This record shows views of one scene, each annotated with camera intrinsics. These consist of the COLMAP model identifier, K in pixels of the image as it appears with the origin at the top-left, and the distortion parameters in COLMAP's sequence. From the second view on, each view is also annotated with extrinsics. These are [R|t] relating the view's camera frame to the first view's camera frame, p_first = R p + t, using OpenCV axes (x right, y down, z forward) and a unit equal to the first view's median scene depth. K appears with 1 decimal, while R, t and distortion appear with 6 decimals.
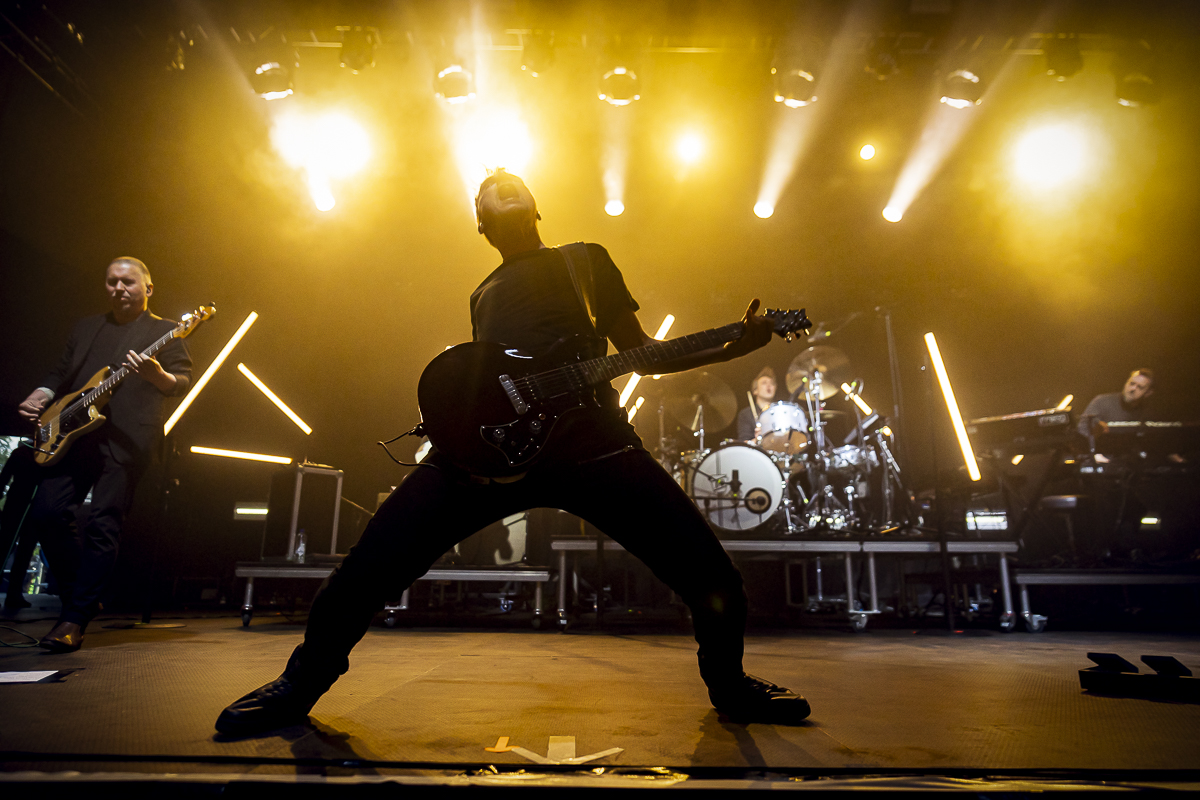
lens RADIAL K [[819.5, 0, 647.5], [0, 819.5, 401.4], [0, 0, 1]] dist [-0.004812, 0.000705]
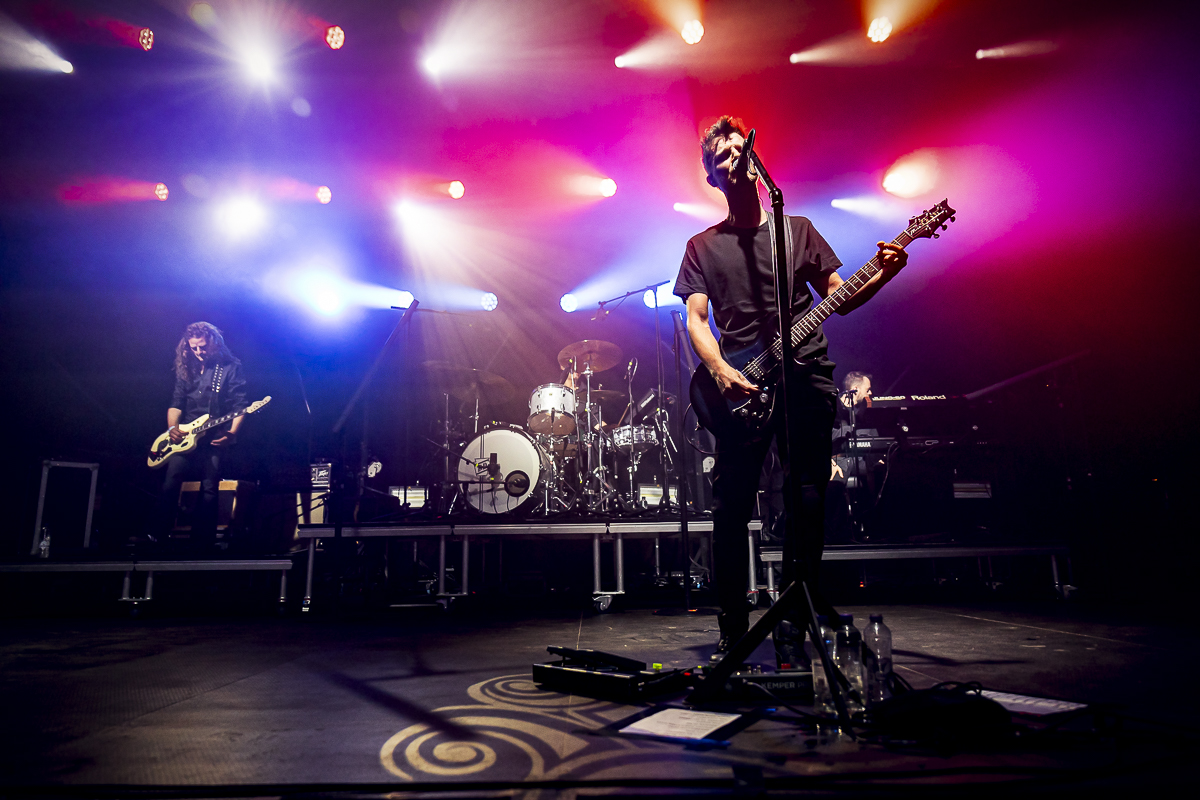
lens RADIAL K [[815.6, 0, 599.0], [0, 815.6, 403.8], [0, 0, 1]] dist [0.002558, 0.002076]
pose [[0.999750, -0.022369, -0.000533, 0.237519], [0.022375, 0.999223, 0.032438, -0.005694], [-0.000193, -0.032442, 0.999474, 0.010549]]
